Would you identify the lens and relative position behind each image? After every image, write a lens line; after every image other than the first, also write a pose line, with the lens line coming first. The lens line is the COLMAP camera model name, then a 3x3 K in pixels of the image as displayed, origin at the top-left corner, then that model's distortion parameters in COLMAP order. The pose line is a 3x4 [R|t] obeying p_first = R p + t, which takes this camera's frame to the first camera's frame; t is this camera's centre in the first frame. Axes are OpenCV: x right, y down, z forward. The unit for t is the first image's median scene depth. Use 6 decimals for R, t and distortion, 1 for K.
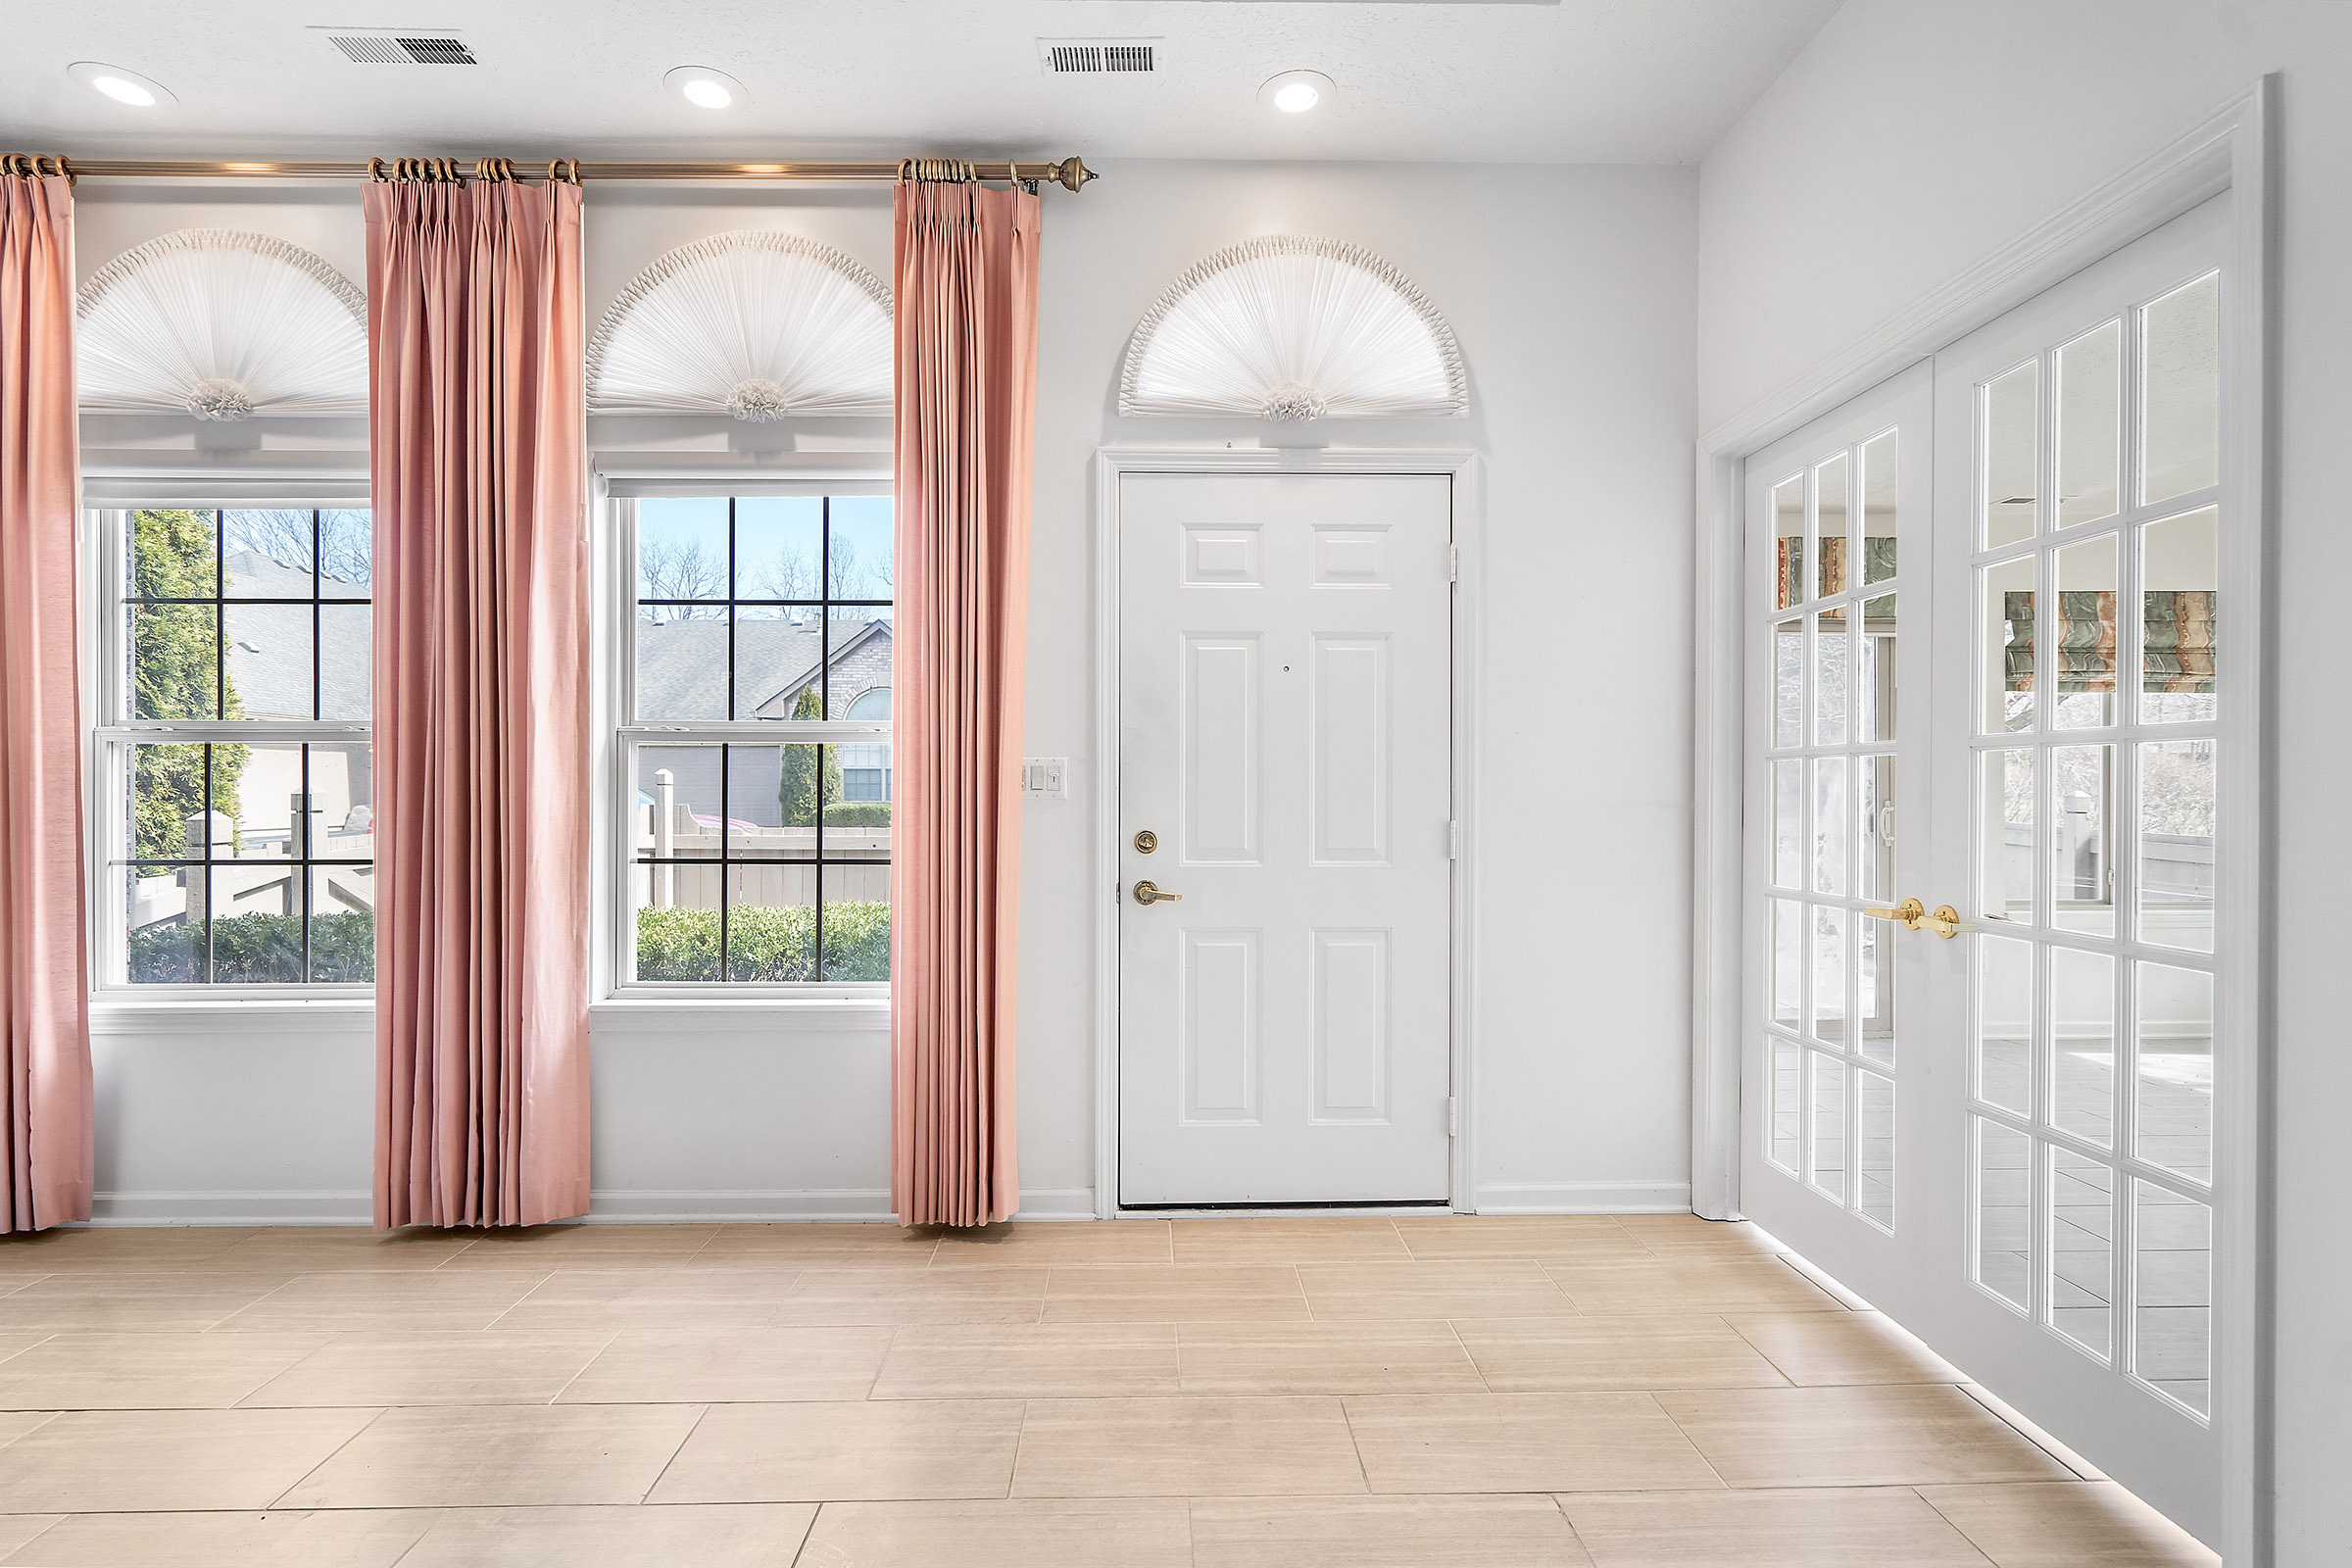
lens RADIAL K [[1102.4, 0, 1216.1], [0, 1102.4, 794.6], [0, 0, 1]] dist [-0.003133, 0.000953]
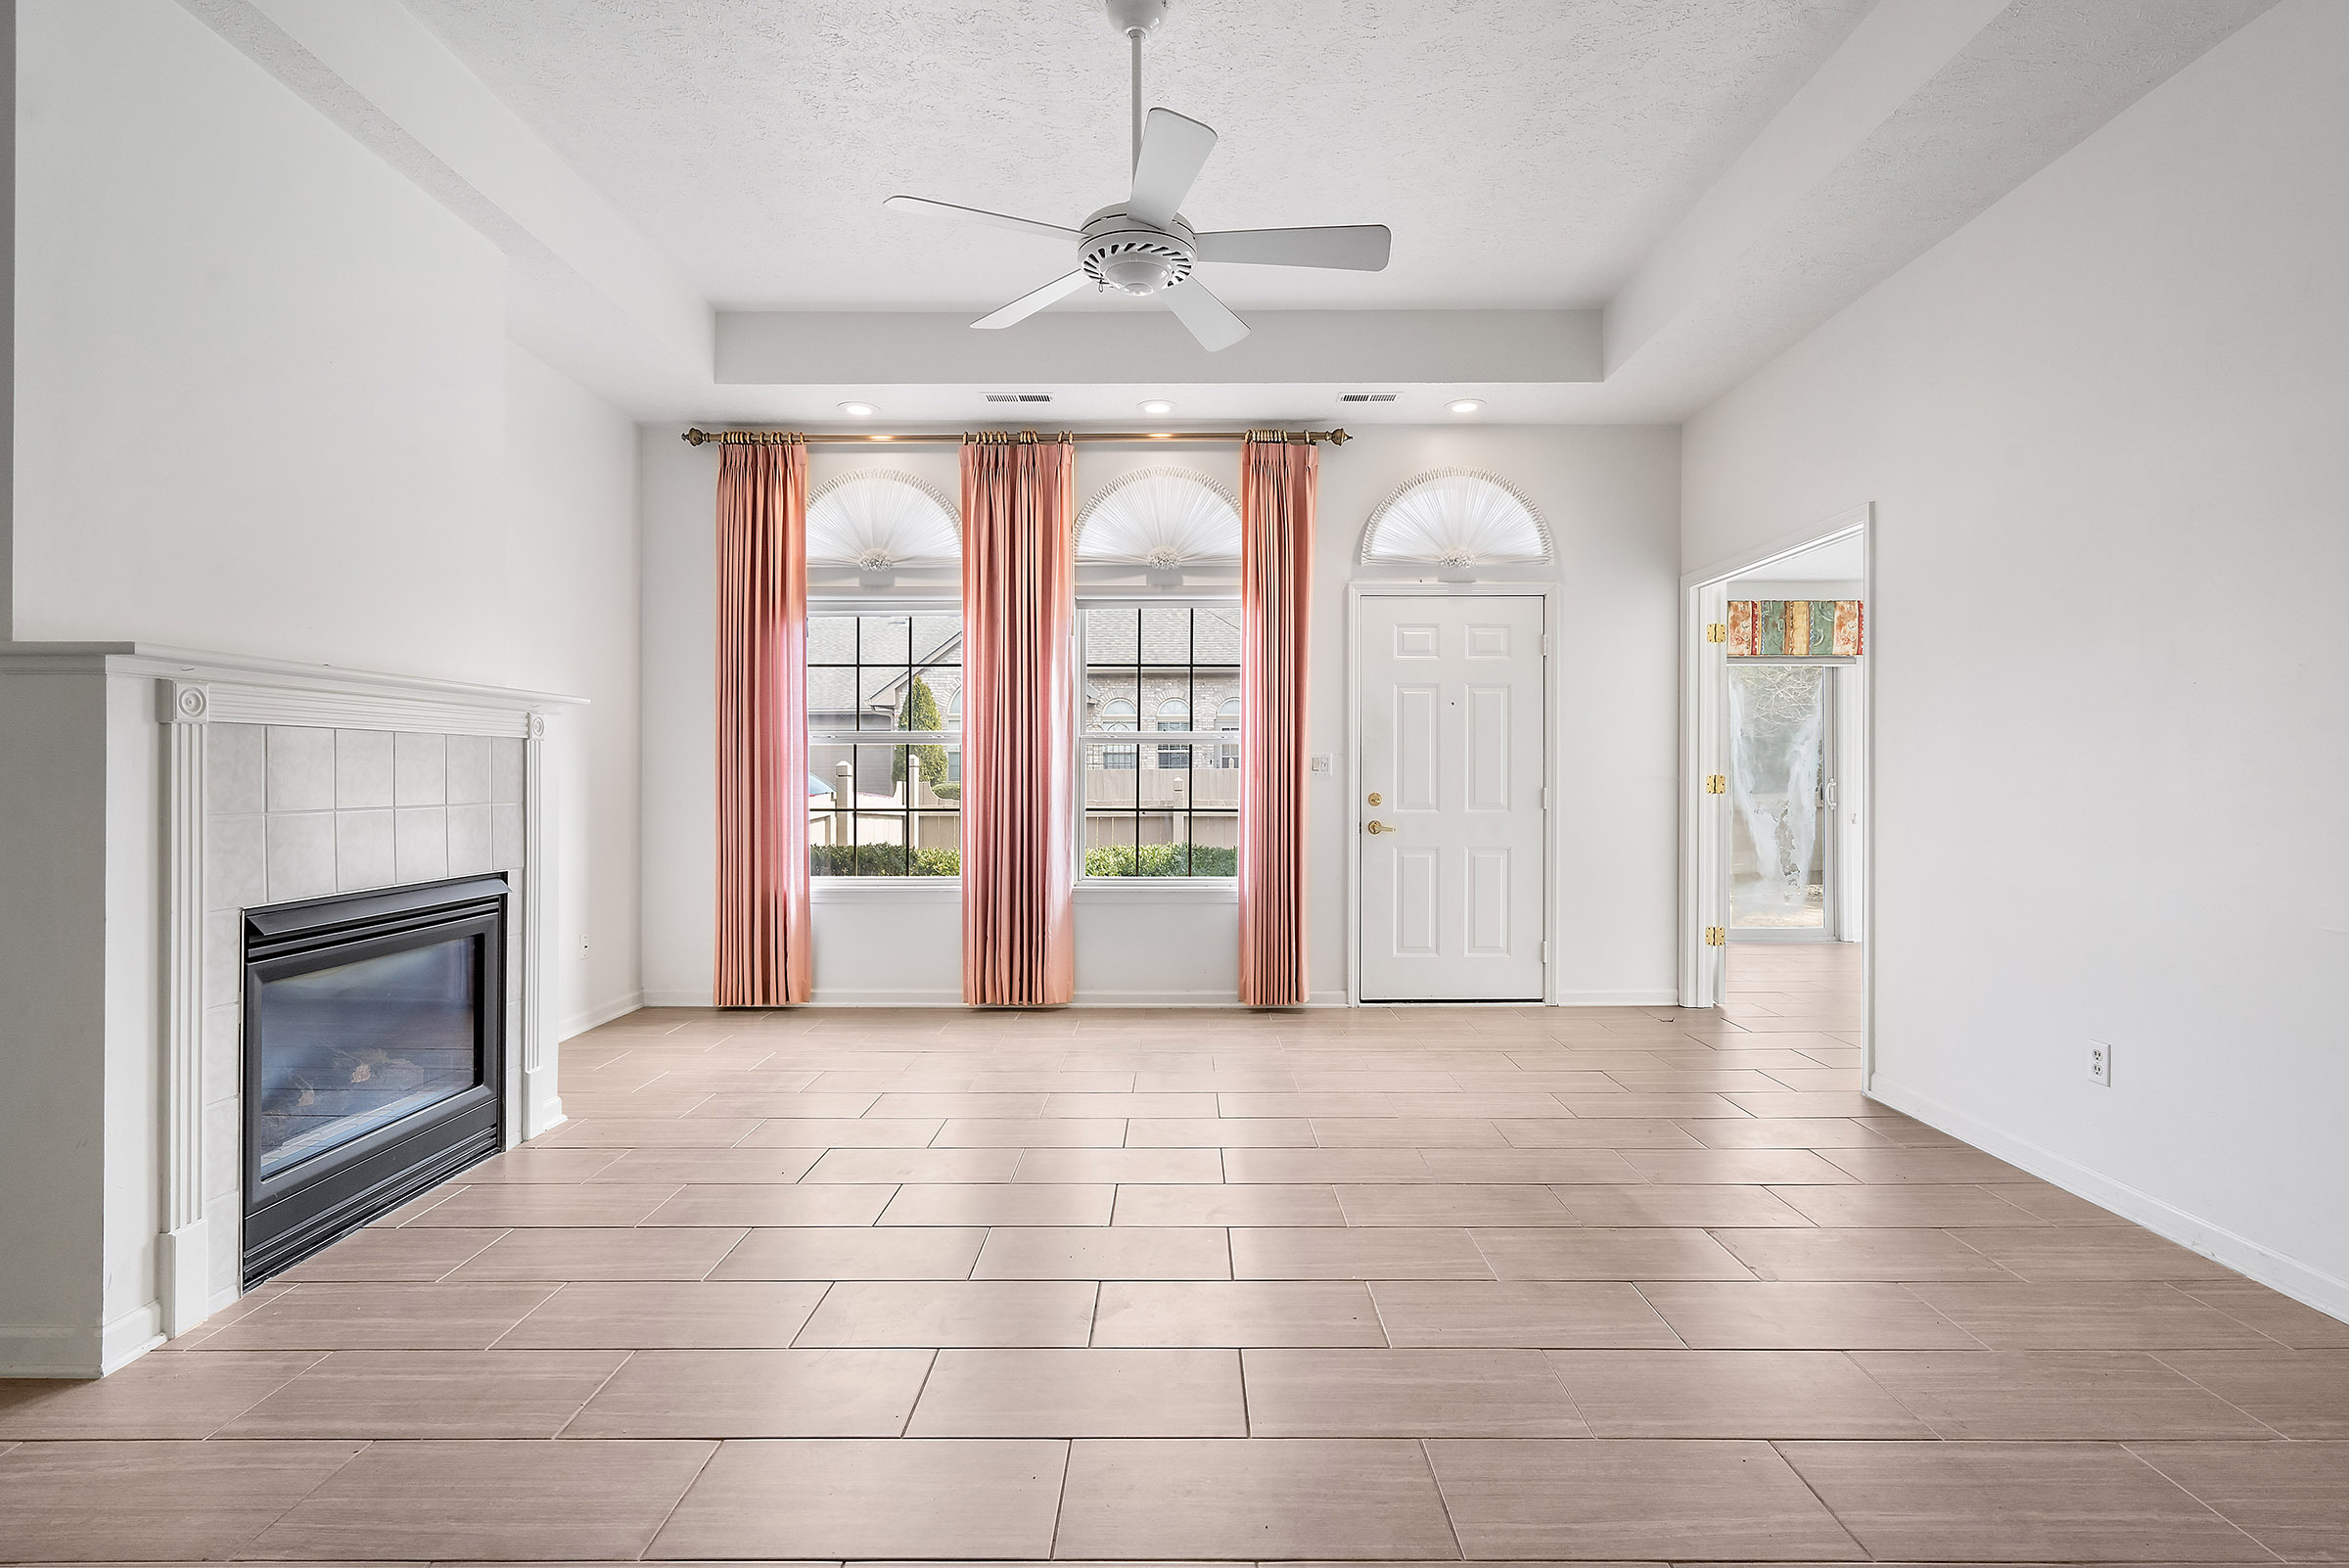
lens RADIAL K [[1120.7, 0, 1243.8], [0, 1120.7, 769.2], [0, 0, 1]] dist [0.001139, 0.001045]
pose [[0.999898, -0.000823, -0.014285, -0.254787], [0.000730, 0.999979, -0.006487, 0.005127], [0.014290, 0.006476, 0.999877, -0.849282]]
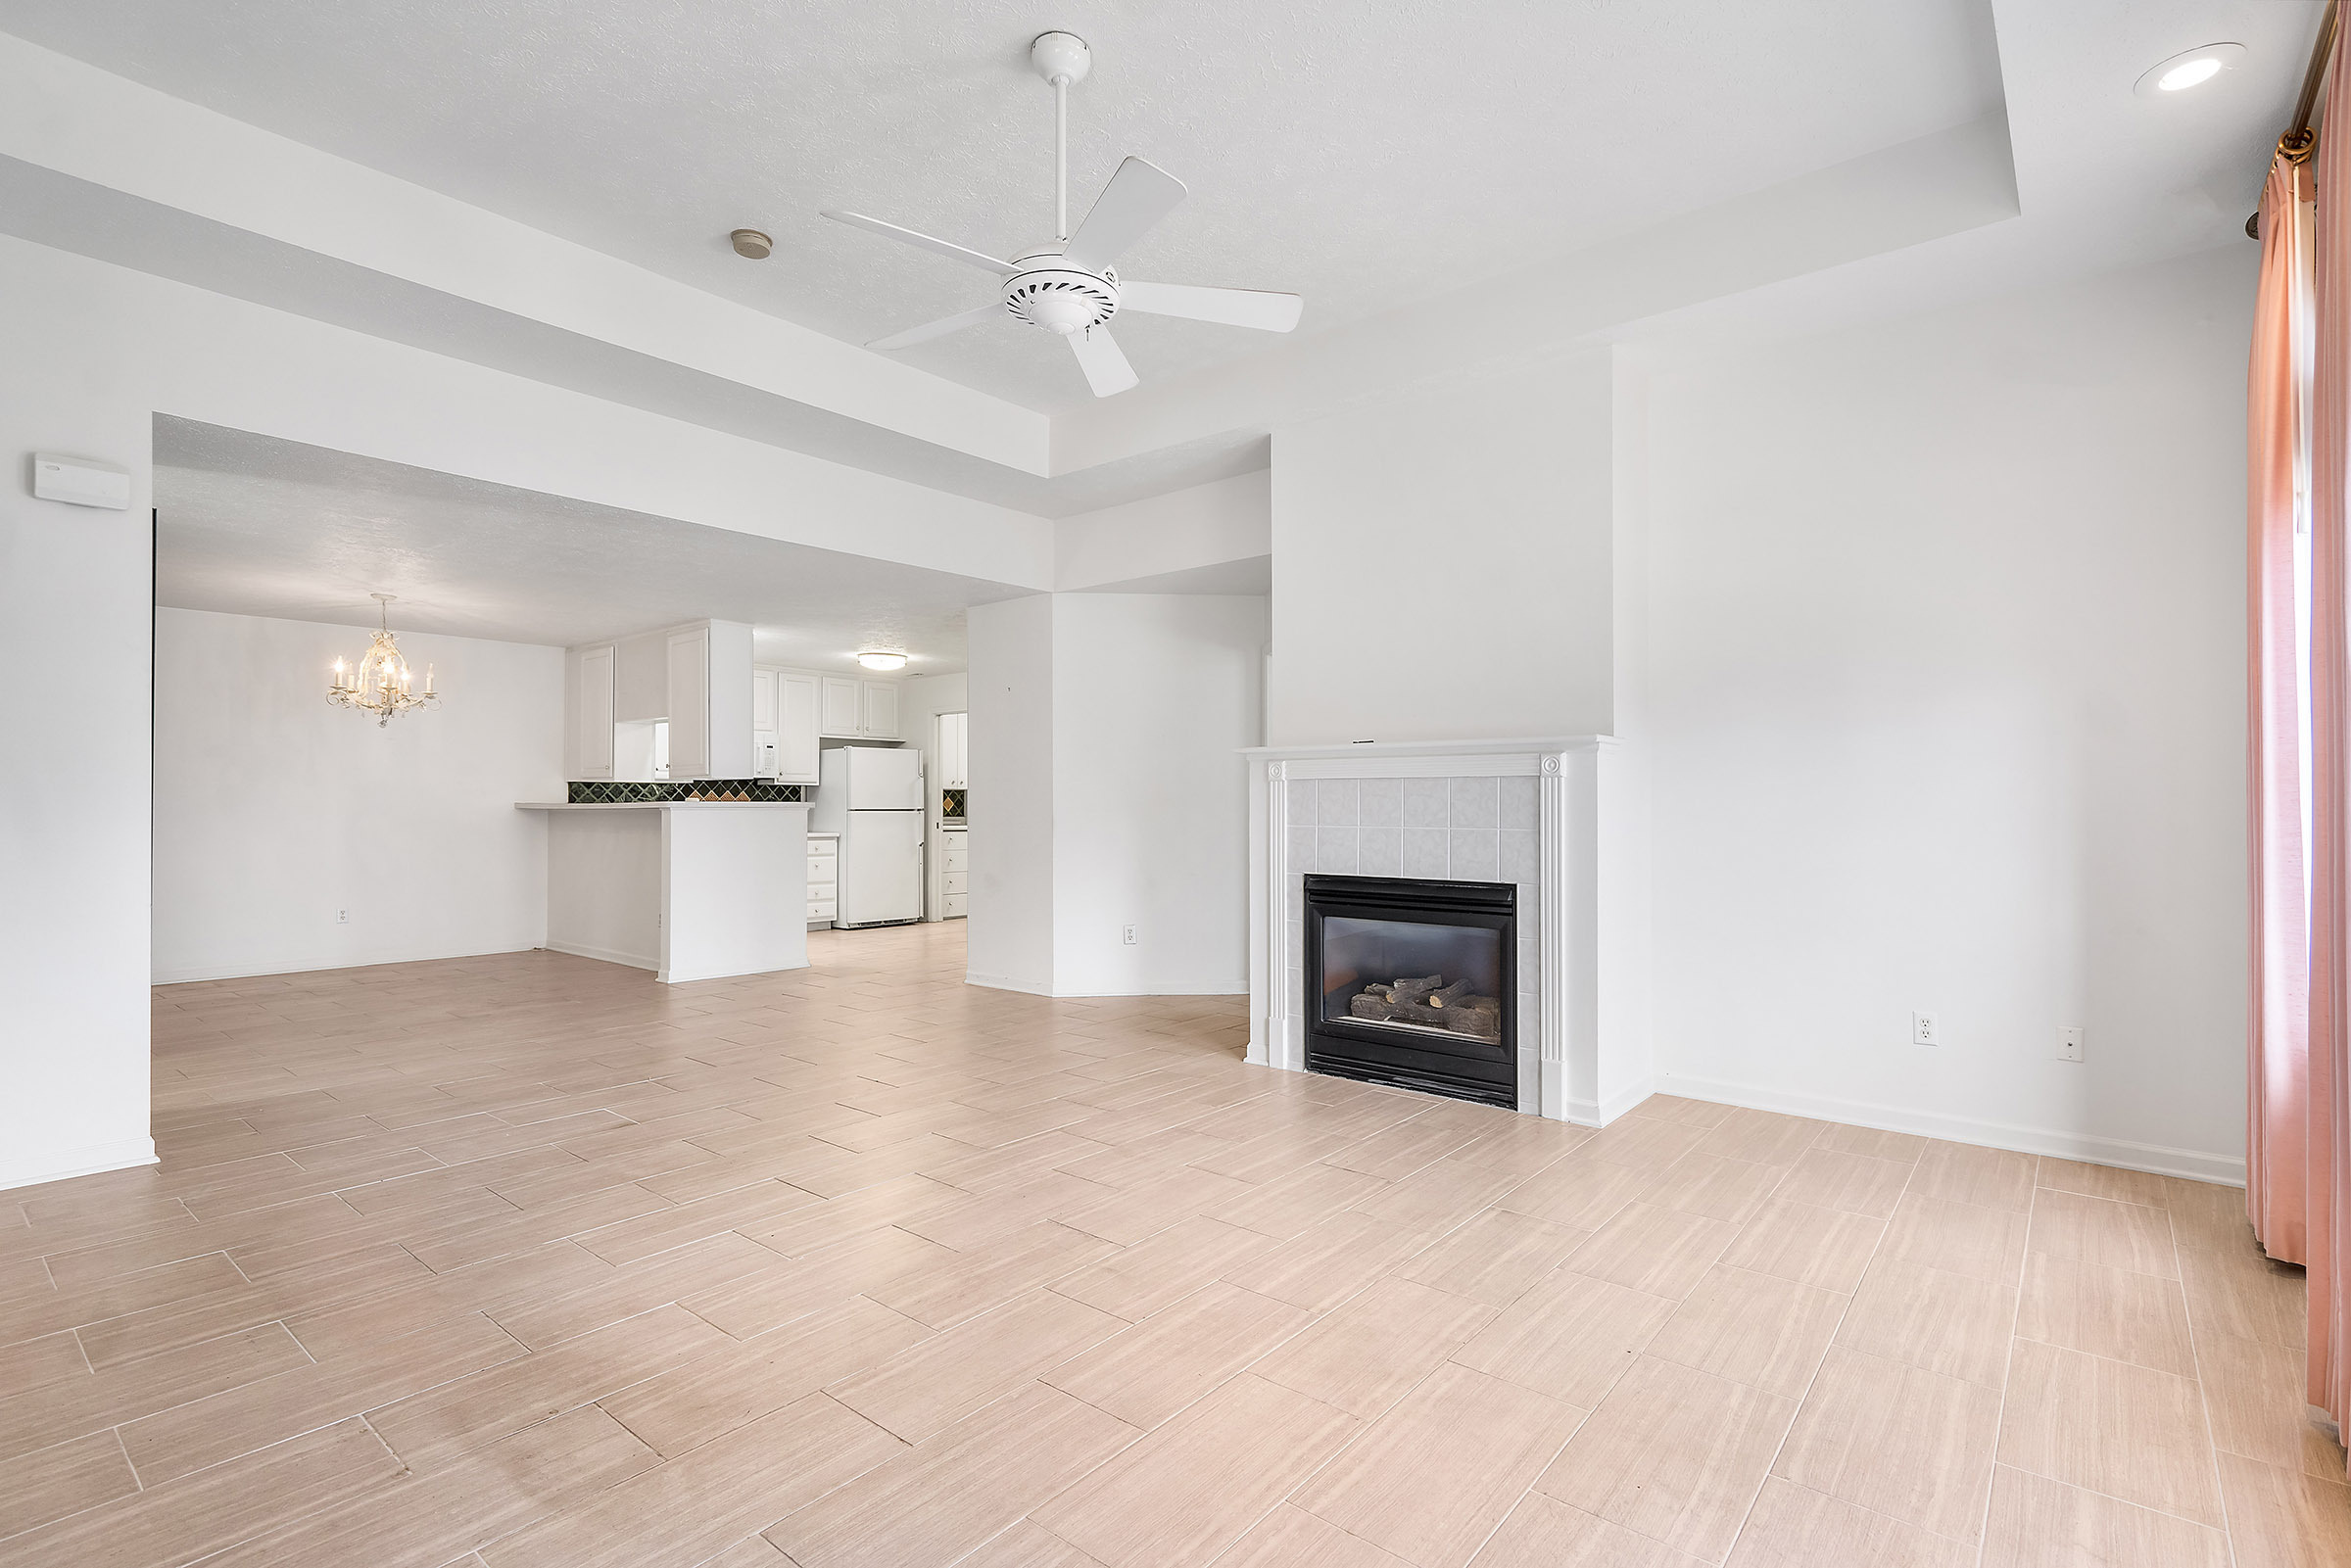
lens RADIAL K [[1053.6, 0, 1118.2], [0, 1053.6, 795.8], [0, 0, 1]] dist [-0.000237, 0.000204]
pose [[-0.702638, -0.006536, -0.711517, 0.273511], [-0.002389, 0.999974, -0.006827, -0.001804], [0.711543, -0.003097, -0.702636, 0.844476]]
